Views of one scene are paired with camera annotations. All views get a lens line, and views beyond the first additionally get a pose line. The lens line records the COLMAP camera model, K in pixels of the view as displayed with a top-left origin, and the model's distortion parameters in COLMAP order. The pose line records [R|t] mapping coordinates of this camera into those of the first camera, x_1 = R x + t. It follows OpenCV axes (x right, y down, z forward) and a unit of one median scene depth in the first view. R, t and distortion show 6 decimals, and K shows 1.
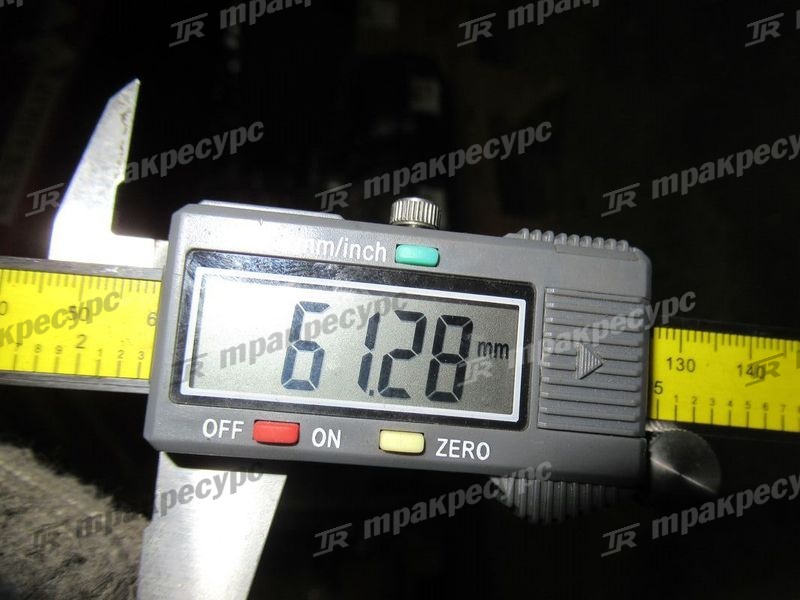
lens RADIAL K [[589.1, 0, 400.0], [0, 589.1, 300.0], [0, 0, 1]] dist [0.016125, -0.002260]
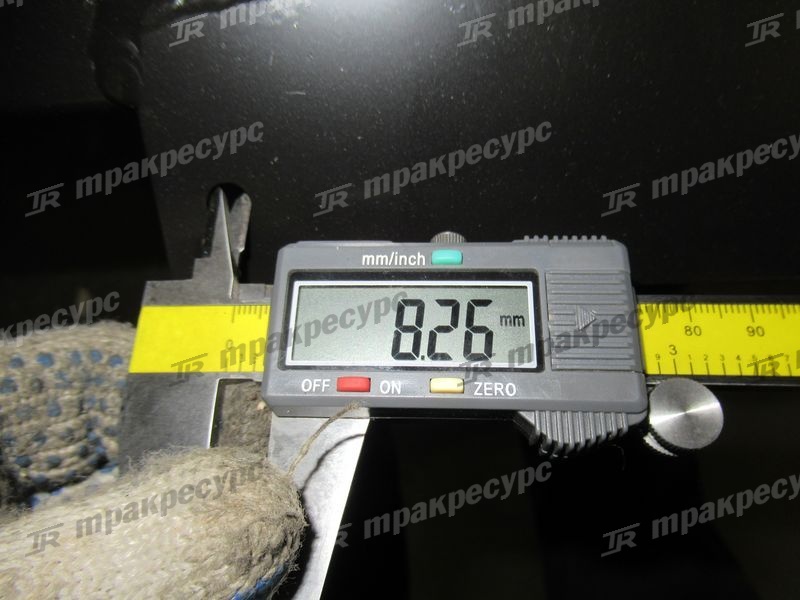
lens RADIAL K [[589.1, 0, 400.0], [0, 589.1, 300.0], [0, 0, 1]] dist [0.016125, -0.002260]
pose [[0.986472, -0.107674, -0.123608, 0.079765], [0.067231, 0.953442, -0.293986, 0.419274], [0.149508, 0.281699, 0.947783, -0.308334]]
